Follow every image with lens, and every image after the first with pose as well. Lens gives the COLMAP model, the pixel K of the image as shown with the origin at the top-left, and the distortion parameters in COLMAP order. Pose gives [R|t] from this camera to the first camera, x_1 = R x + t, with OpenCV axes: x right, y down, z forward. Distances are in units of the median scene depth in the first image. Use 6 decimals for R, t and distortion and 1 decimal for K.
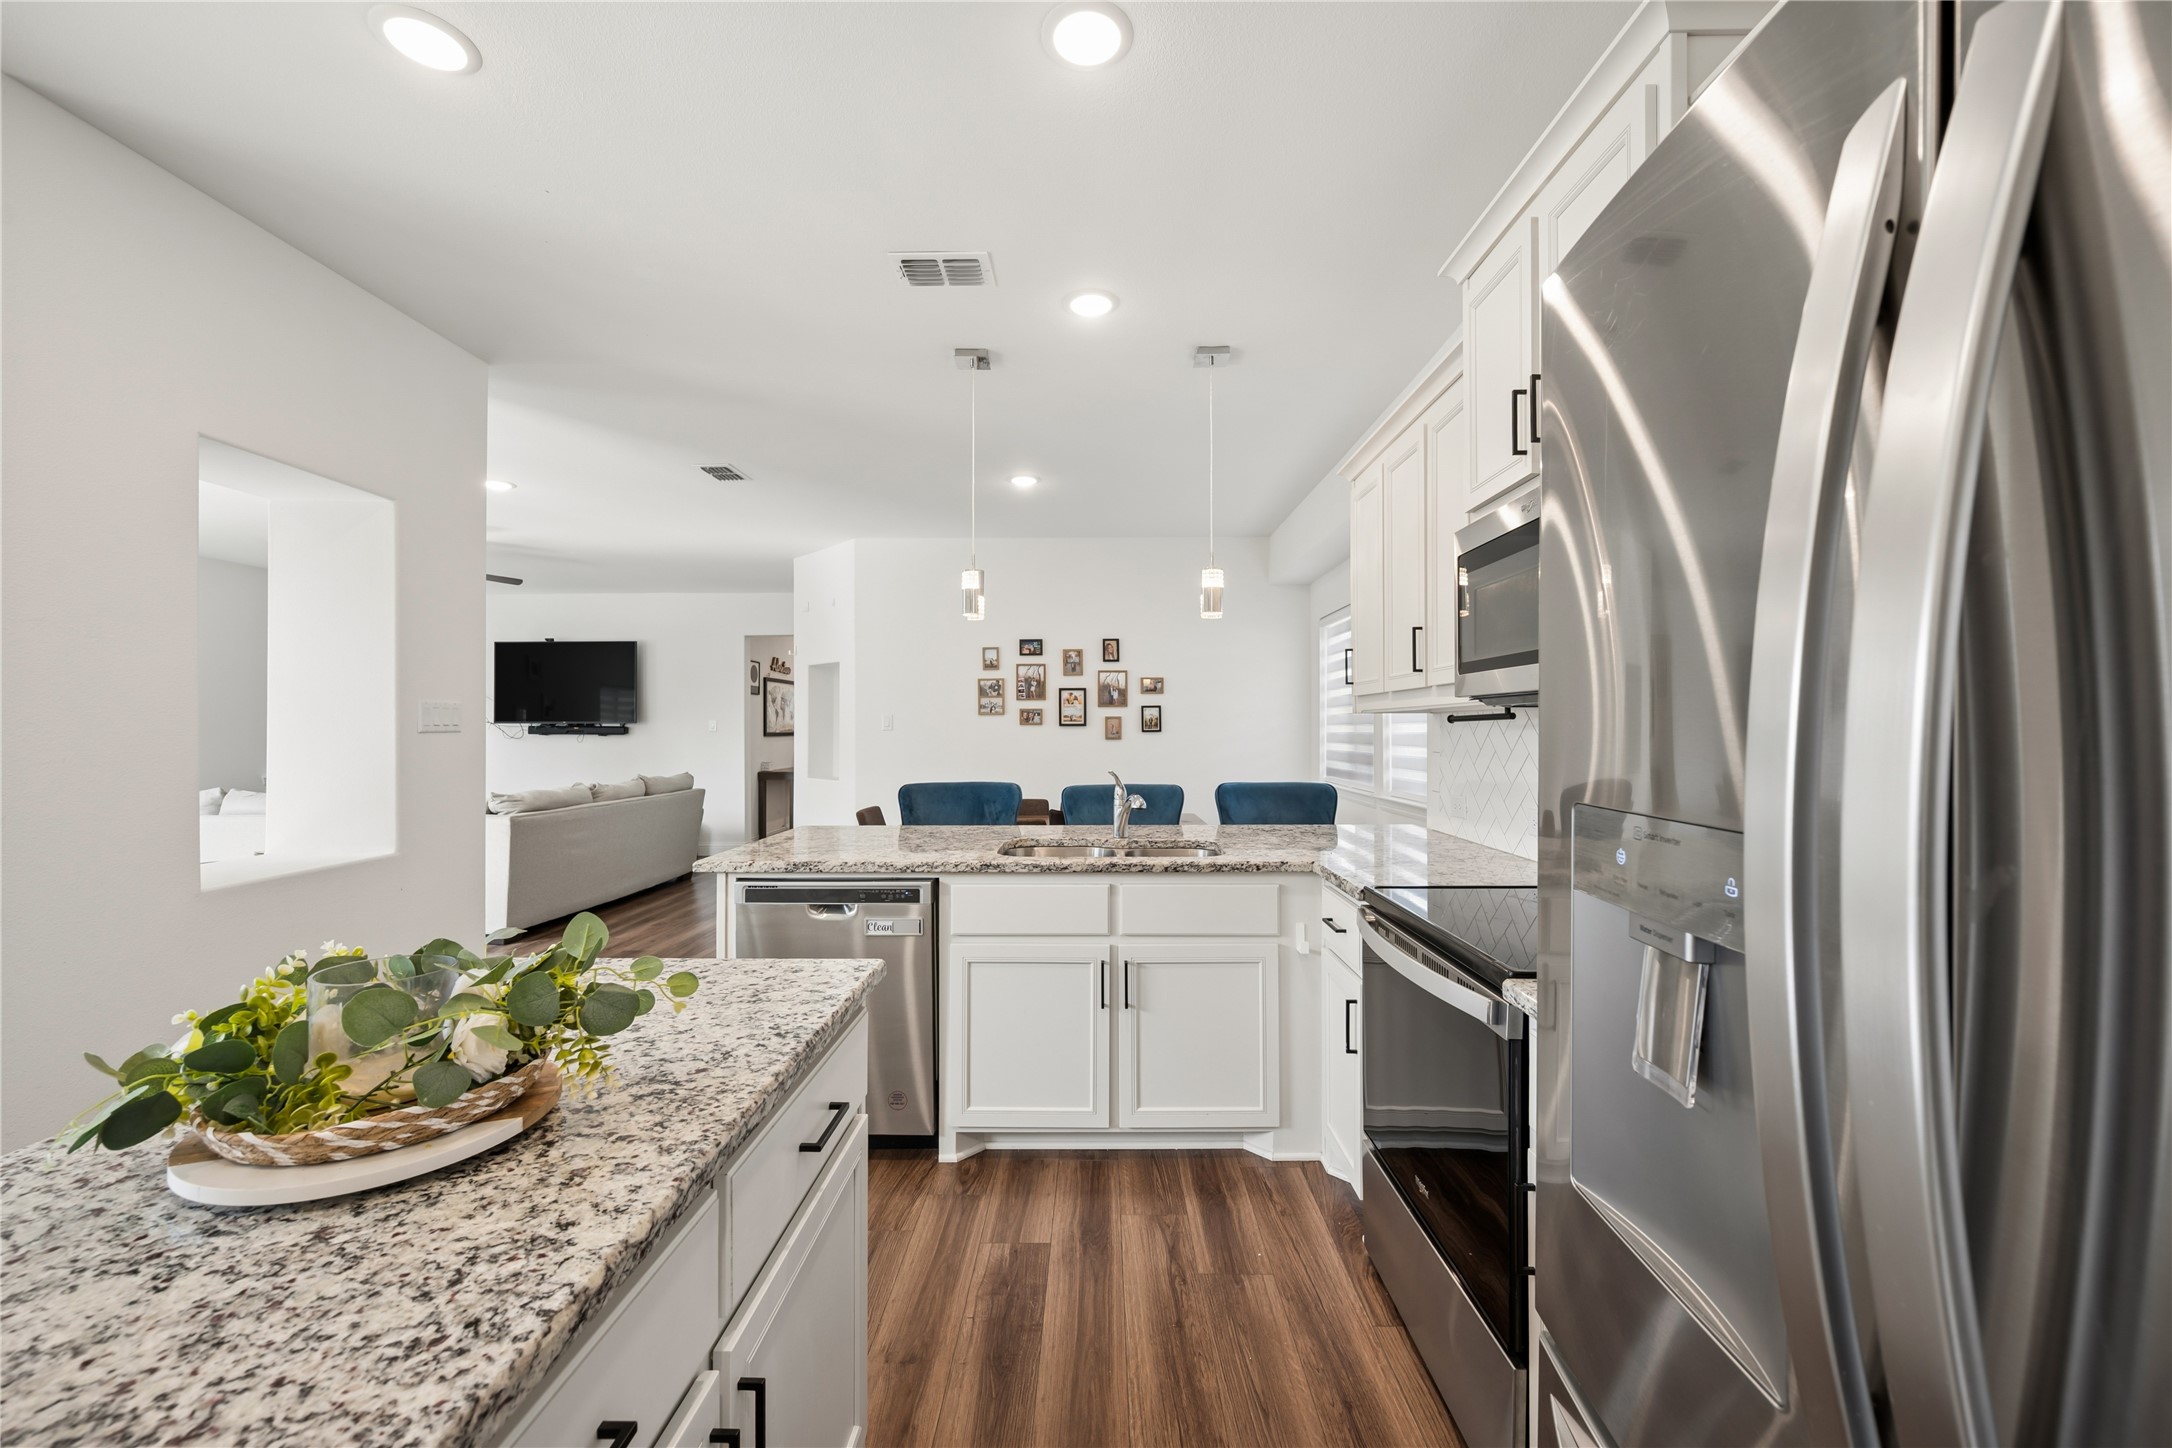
lens RADIAL K [[858.2, 0, 1095.1], [0, 858.2, 719.3], [0, 0, 1]] dist [0.000346, -0.000897]
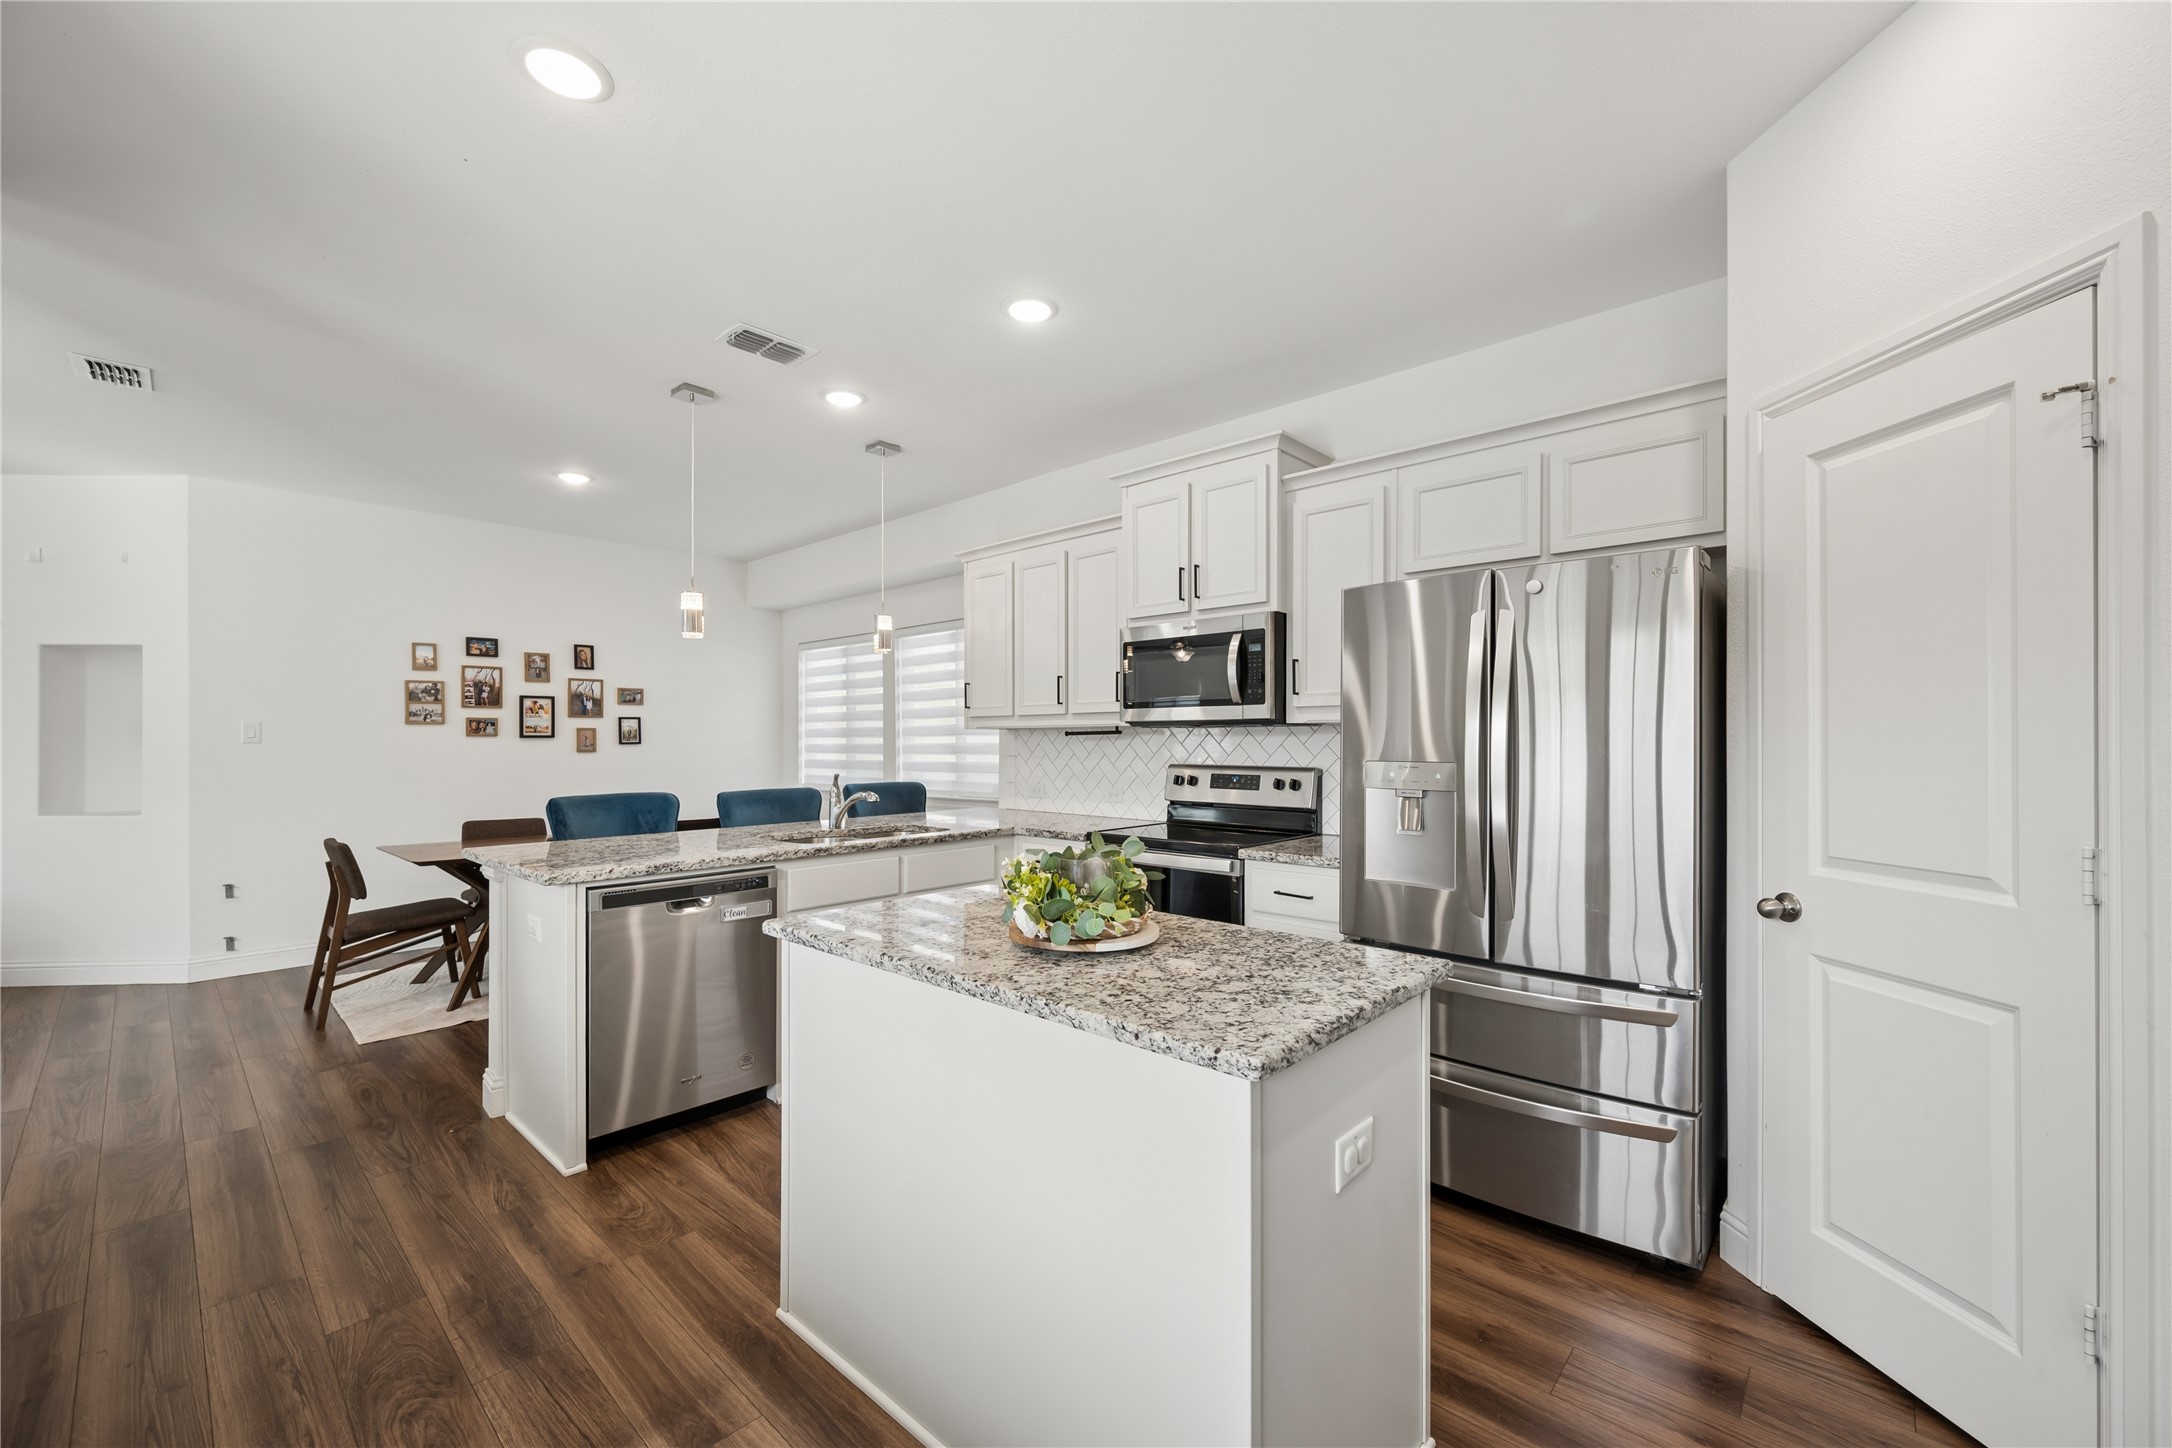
lens RADIAL K [[858.2, 0, 1104.1], [0, 858.2, 740.4], [0, 0, 1]] dist [0.000346, -0.000897]
pose [[0.660045, -0.000075, 0.751226, -0.312423], [-0.007579, 0.999948, 0.006758, 0.000040], [-0.751188, -0.010154, 0.660010, -0.048802]]
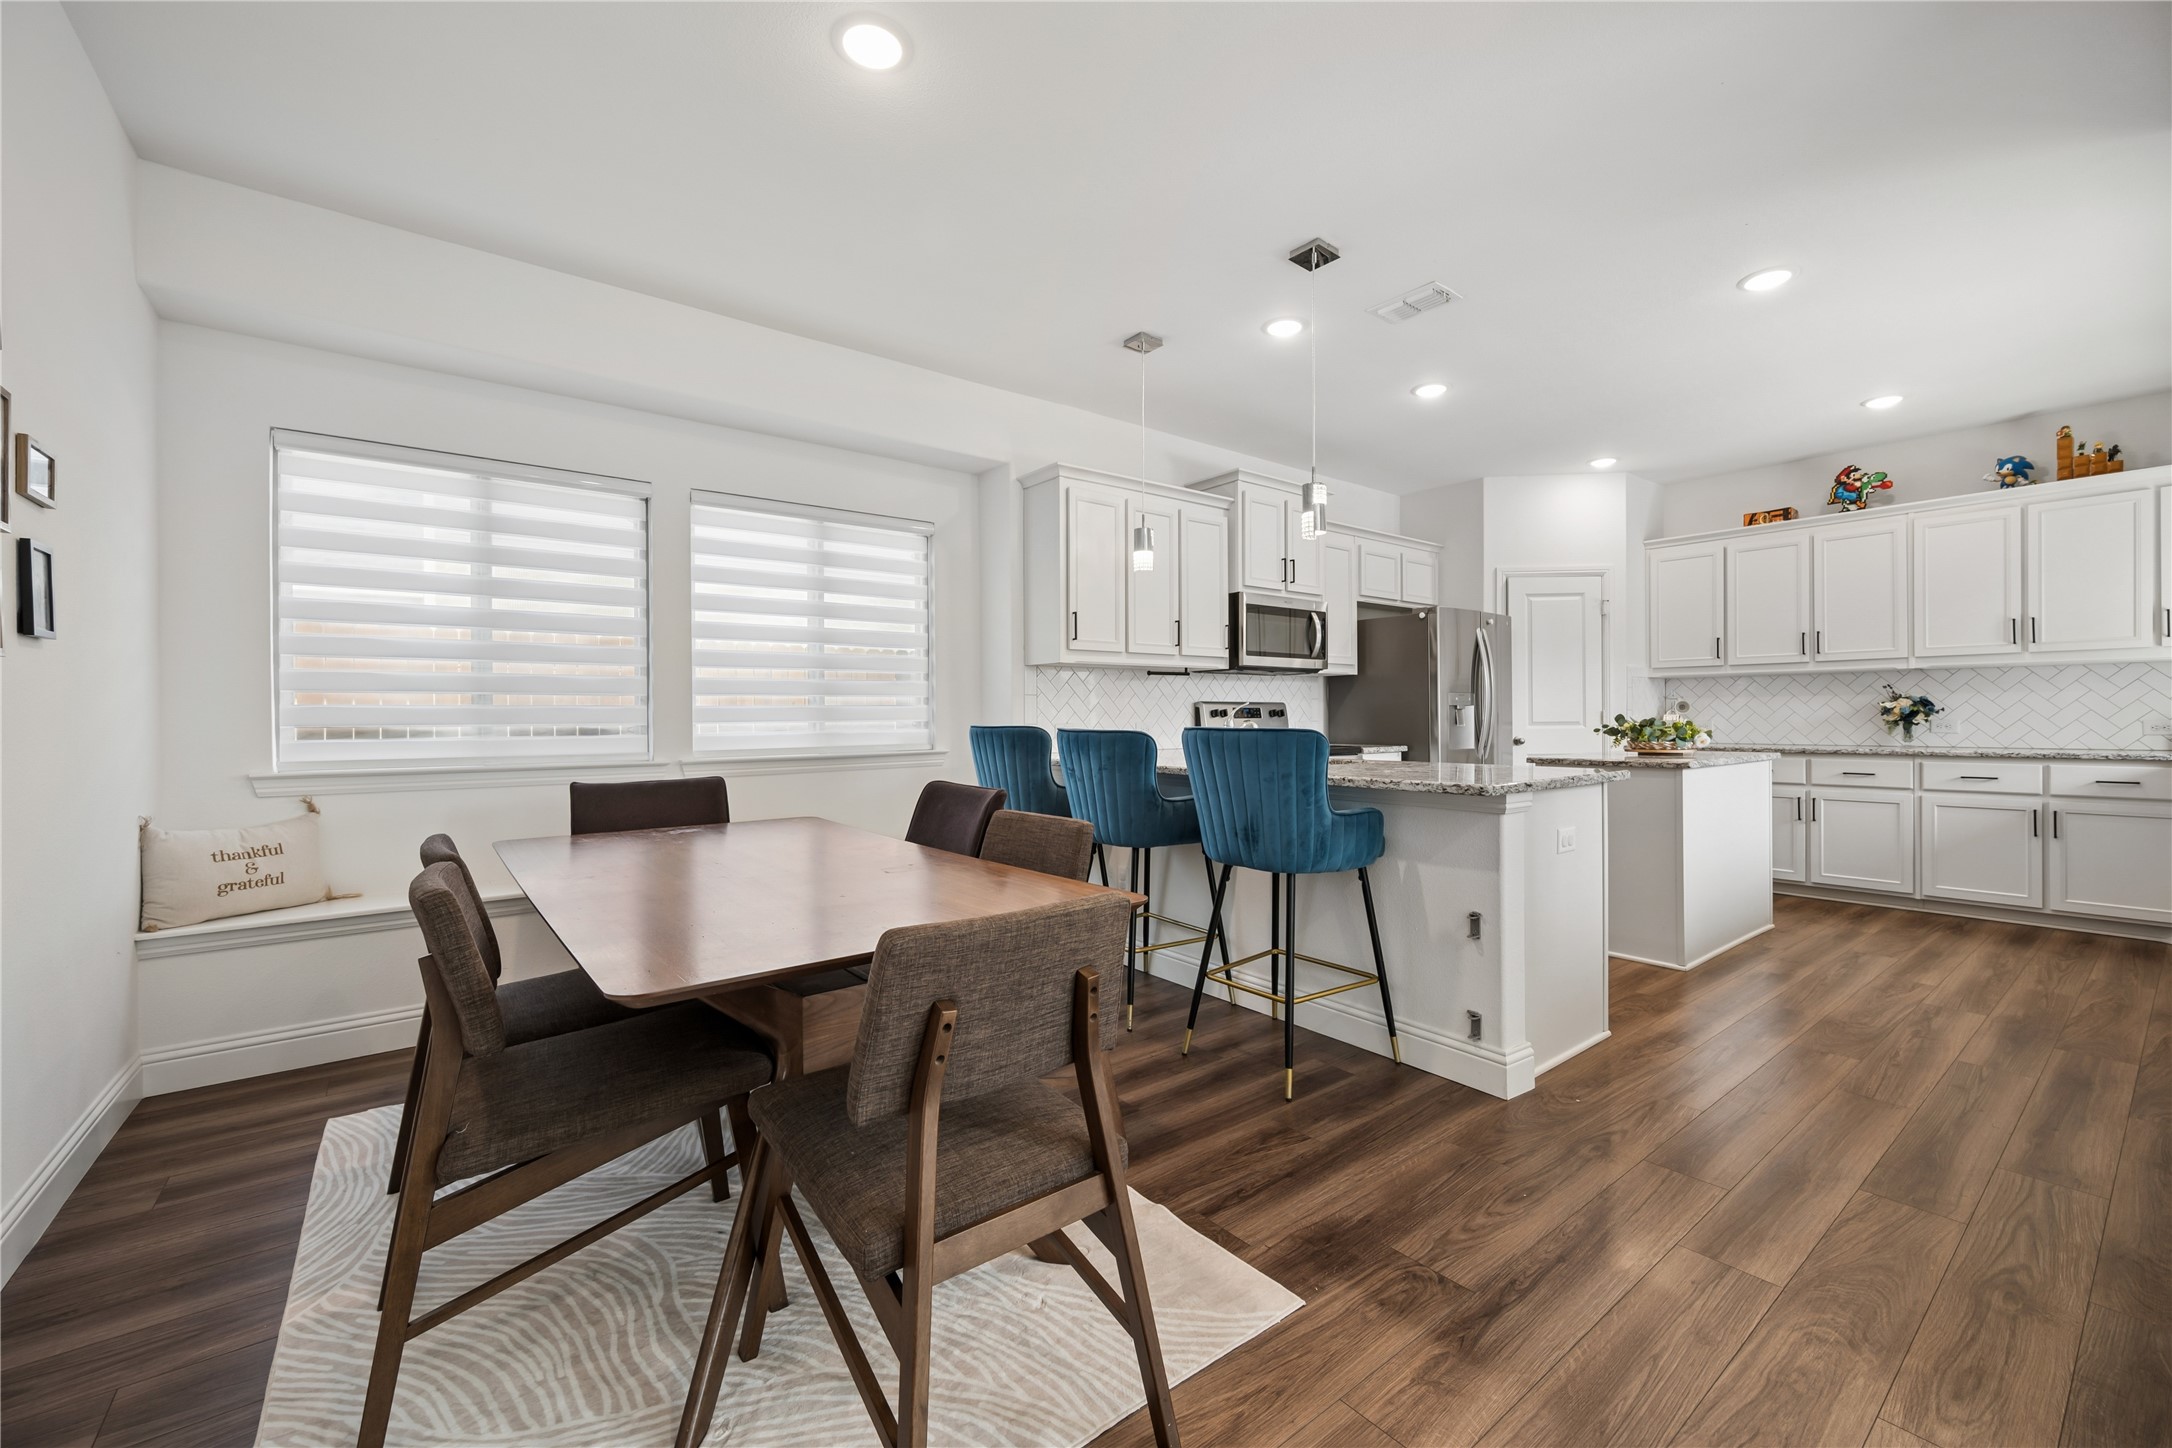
lens RADIAL K [[858.2, 0, 1083.7], [0, 858.2, 716.9], [0, 0, 1]] dist [0.000346, -0.000897]
pose [[-0.609482, 0.000991, 0.792799, -0.370450], [-0.003702, 0.999985, -0.004096, 0.039664], [-0.792791, -0.005432, -0.609469, 0.903974]]
